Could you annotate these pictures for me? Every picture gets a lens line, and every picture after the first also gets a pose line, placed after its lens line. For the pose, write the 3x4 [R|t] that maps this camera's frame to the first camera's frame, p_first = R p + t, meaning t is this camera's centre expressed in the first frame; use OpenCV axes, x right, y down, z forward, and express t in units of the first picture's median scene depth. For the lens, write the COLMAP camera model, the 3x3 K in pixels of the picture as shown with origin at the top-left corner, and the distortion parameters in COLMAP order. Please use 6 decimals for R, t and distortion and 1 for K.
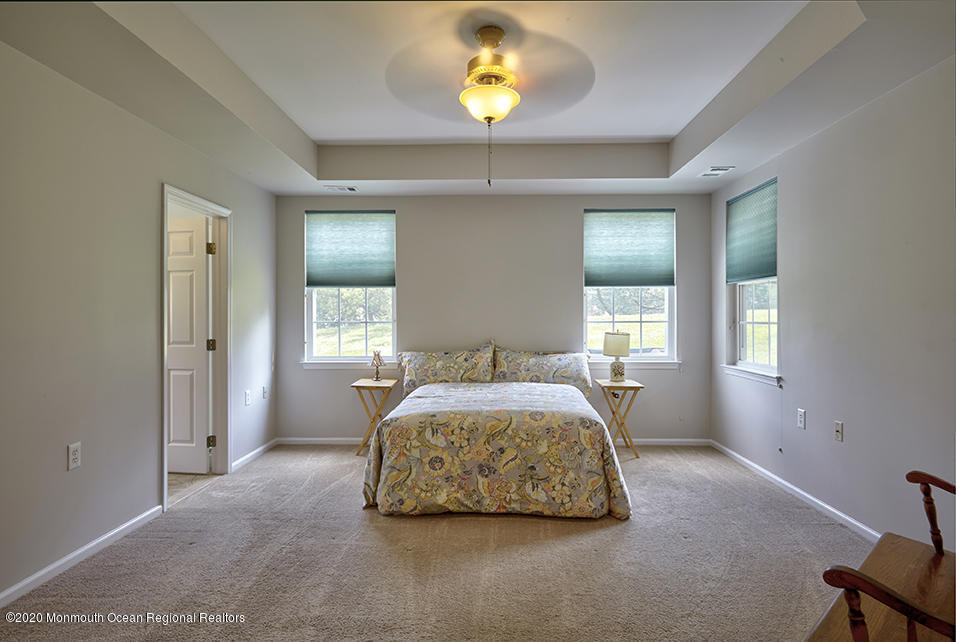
lens RADIAL K [[550.1, 0, 478.0], [0, 550.1, 321.0], [0, 0, 1]] dist [-0.002277, 0.000690]
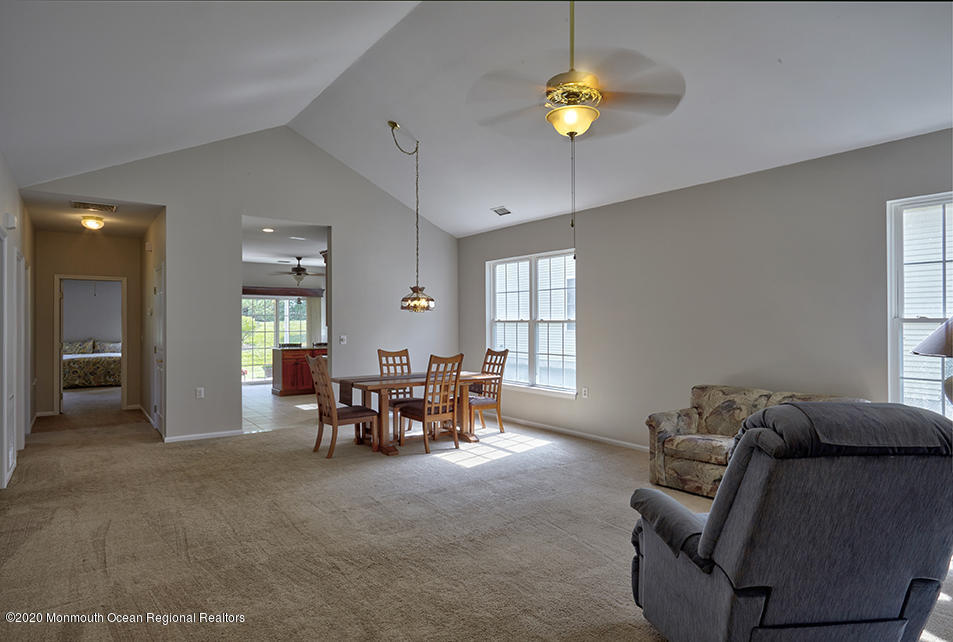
lens RADIAL K [[548.4, 0, 476.5], [0, 548.4, 321.0], [0, 0, 1]] dist [-0.002277, 0.000690]
pose [[0.789061, 0.005189, 0.614293, -0.166993], [0.003123, 0.999918, -0.012458, -0.006671], [-0.614307, 0.011749, 0.788979, -2.680878]]
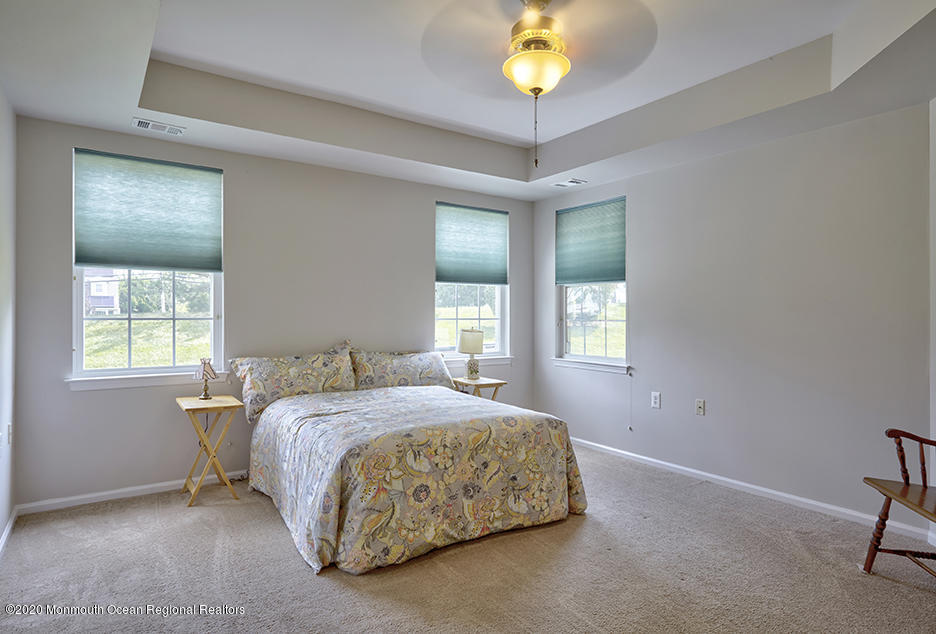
lens RADIAL K [[550.5, 0, 468.0], [0, 550.5, 317.0], [0, 0, 1]] dist [-0.000366, 0.000663]
pose [[0.802830, 0.003845, 0.596195, -0.427613], [-0.003481, 0.999992, -0.001761, -0.000490], [-0.596197, -0.000661, 0.802838, 0.257846]]
